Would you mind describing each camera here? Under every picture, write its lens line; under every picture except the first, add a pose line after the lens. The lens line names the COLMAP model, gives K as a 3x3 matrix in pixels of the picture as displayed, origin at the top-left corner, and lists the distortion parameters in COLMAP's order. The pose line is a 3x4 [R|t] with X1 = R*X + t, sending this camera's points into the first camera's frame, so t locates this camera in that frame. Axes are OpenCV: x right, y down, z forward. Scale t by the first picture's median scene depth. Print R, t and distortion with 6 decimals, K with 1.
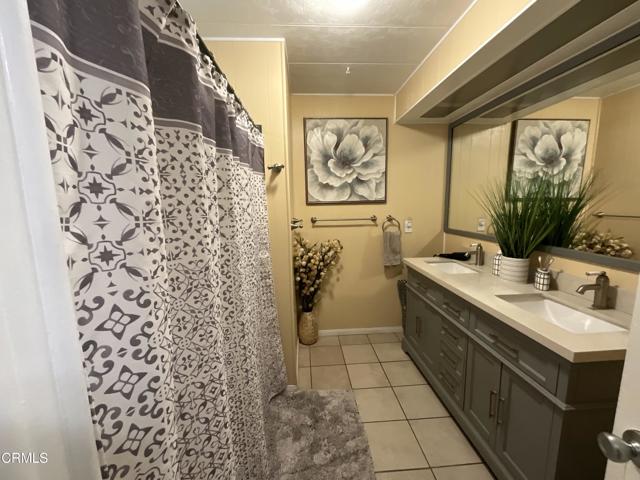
lens RADIAL K [[258.0, 0, 319.1], [0, 258.0, 242.0], [0, 0, 1]] dist [-0.004043, 0.000888]
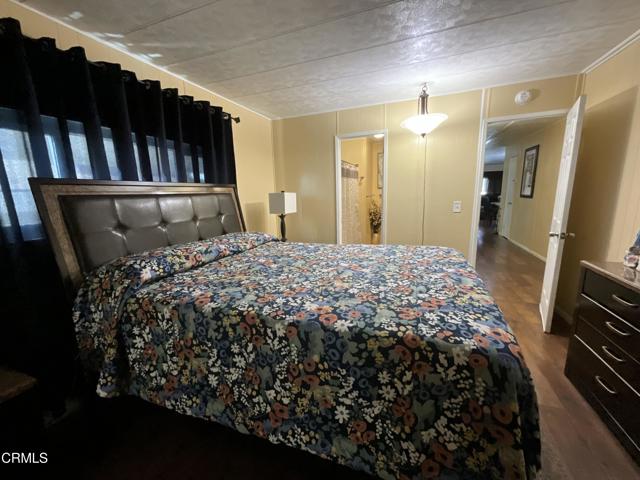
lens RADIAL K [[258.0, 0, 320.0], [0, 258.0, 238.9], [0, 0, 1]] dist [-0.004043, 0.000888]
pose [[0.906921, 0.074189, -0.414717, 0.530684], [-0.051665, 0.996528, 0.065286, 0.209431], [0.418120, -0.037783, 0.907605, -1.531402]]
